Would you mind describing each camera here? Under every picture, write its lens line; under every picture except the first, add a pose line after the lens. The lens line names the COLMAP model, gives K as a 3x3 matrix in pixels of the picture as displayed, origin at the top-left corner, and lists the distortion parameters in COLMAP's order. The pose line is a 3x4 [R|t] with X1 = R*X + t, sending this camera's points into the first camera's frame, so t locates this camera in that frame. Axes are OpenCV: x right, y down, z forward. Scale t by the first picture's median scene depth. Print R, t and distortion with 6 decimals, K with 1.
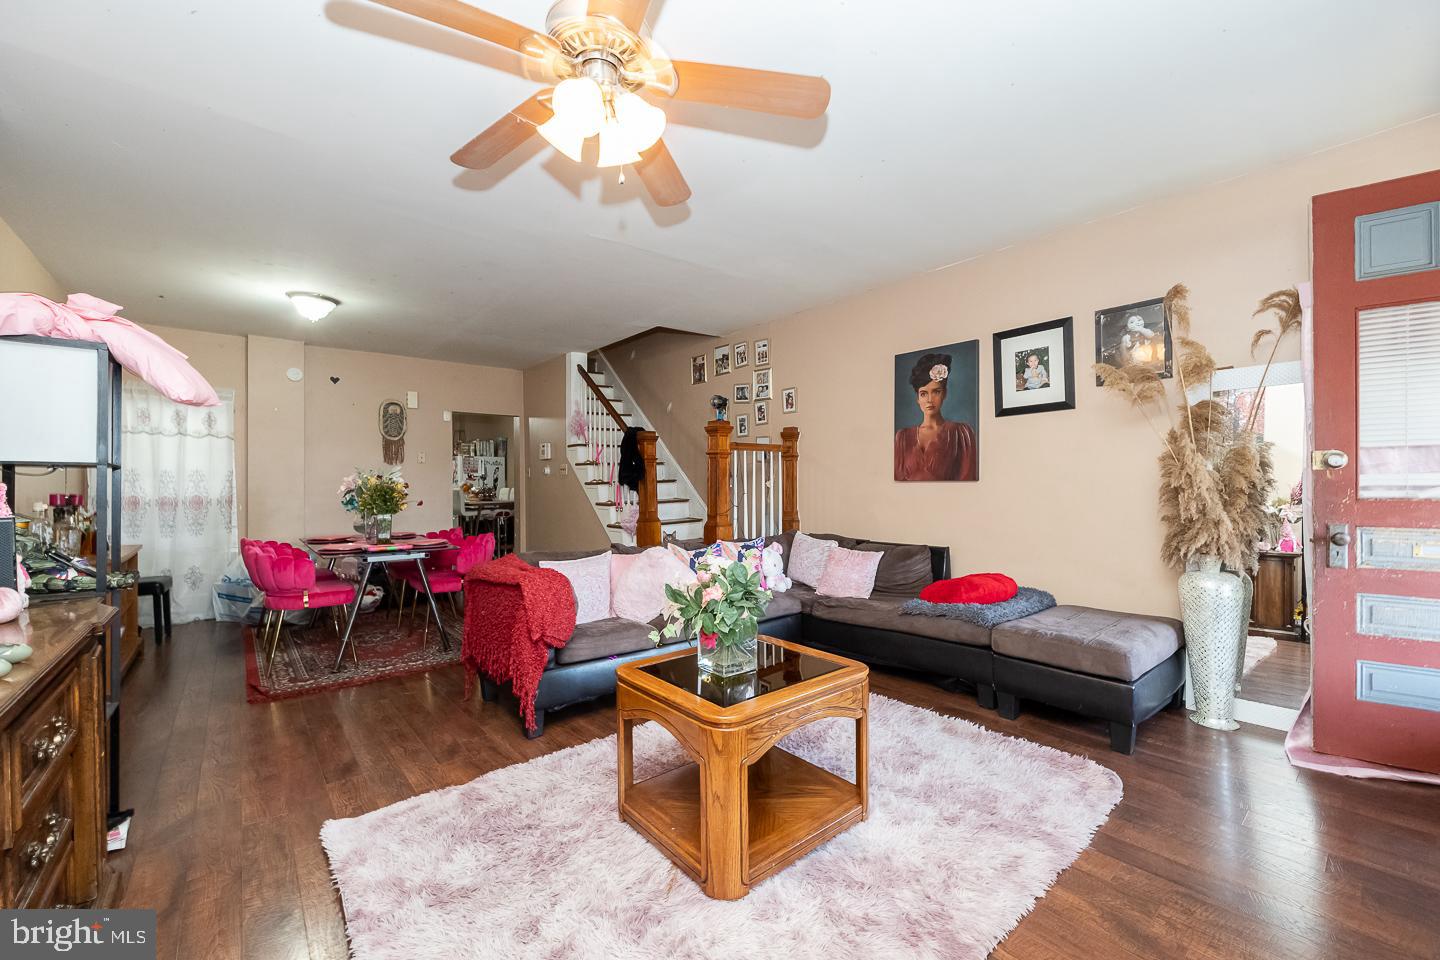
lens RADIAL K [[580.8, 0, 720.0], [0, 580.8, 480.0], [0, 0, 1]] dist [0.000620, 0.000045]
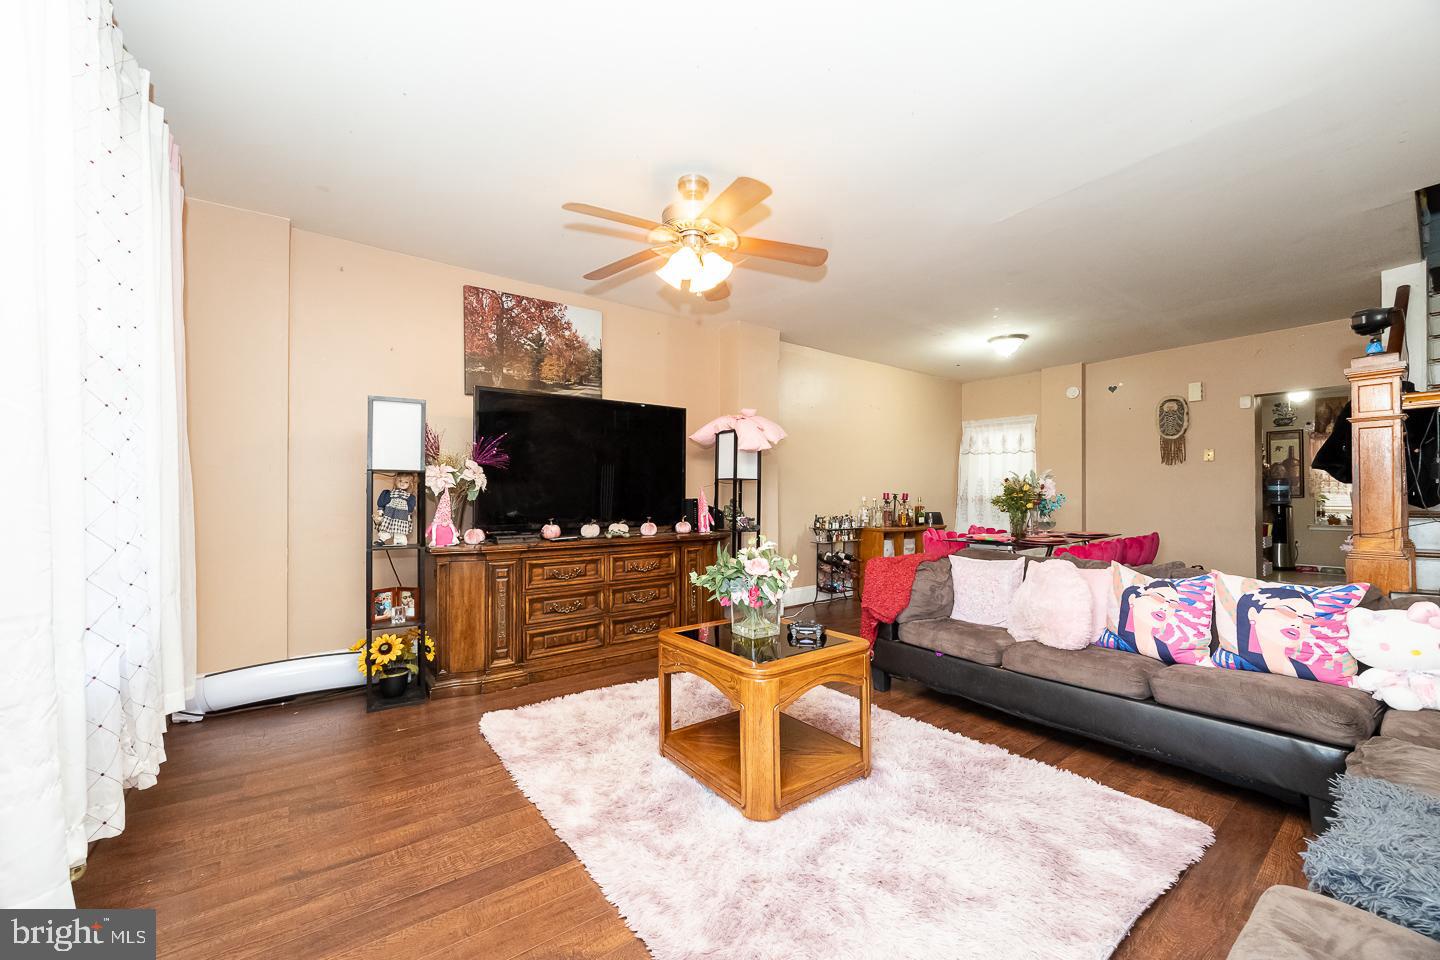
lens RADIAL K [[549.2, 0, 720.6], [0, 549.2, 489.5], [0, 0, 1]] dist [0.000198, -0.000081]
pose [[-0.057662, -0.002894, -0.998332, 0.434205], [0.011521, 0.999927, -0.003564, 0.009968], [0.998270, -0.011708, -0.057625, 0.368729]]
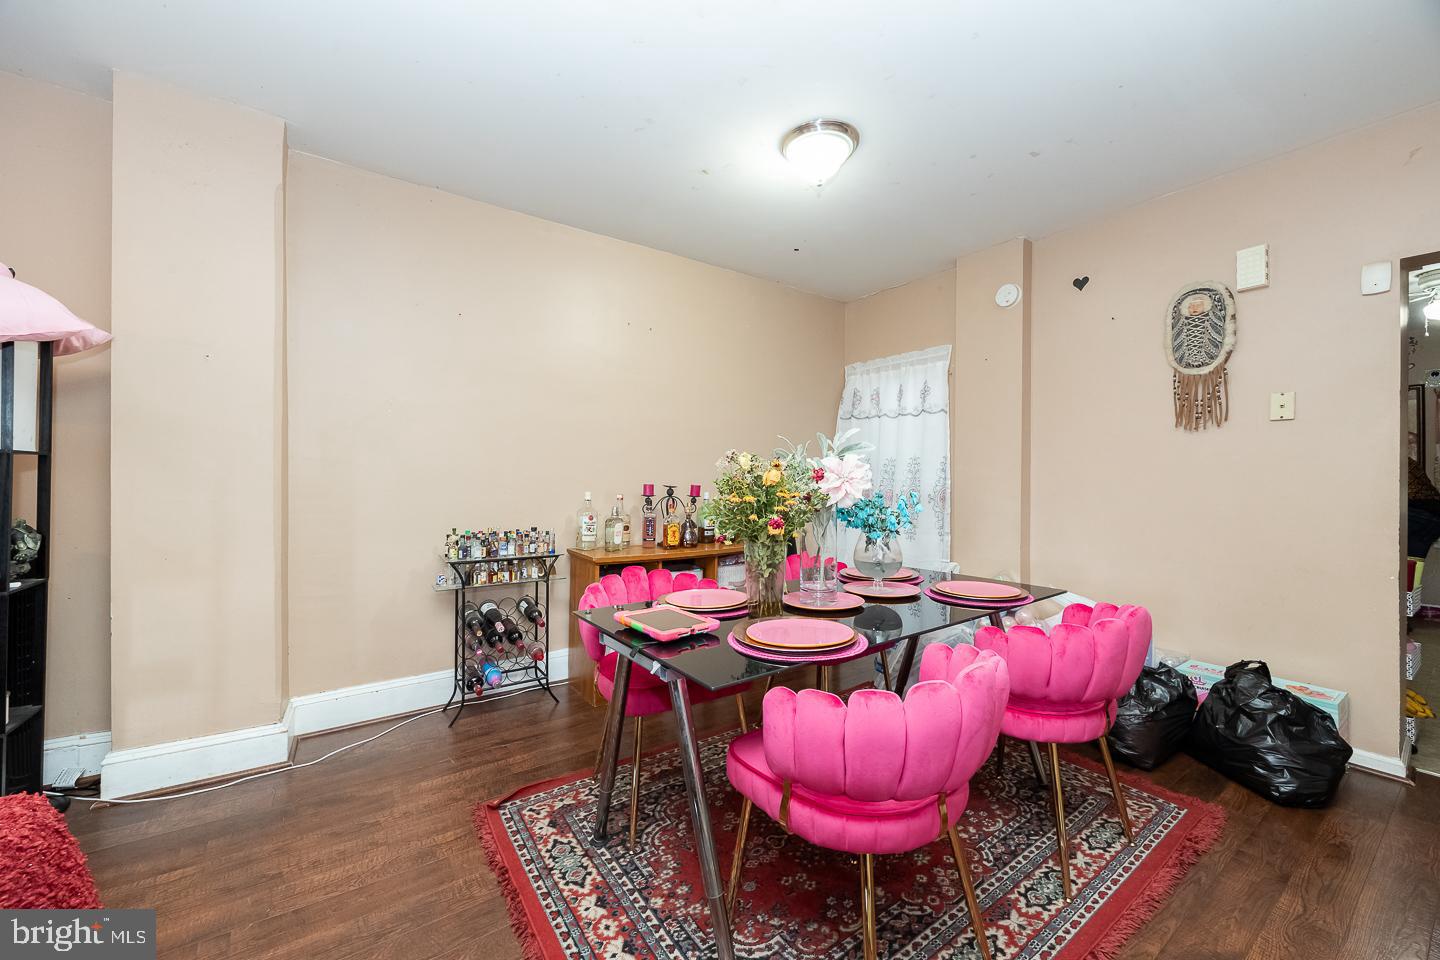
lens RADIAL K [[552.4, 0, 727.9], [0, 552.4, 483.9], [0, 0, 1]] dist [0.001129, 0.000191]
pose [[-0.078128, 0.009067, -0.996902, -0.132574], [0.002854, 0.999957, 0.008871, 0.011437], [0.996939, -0.002153, -0.078150, 0.786717]]
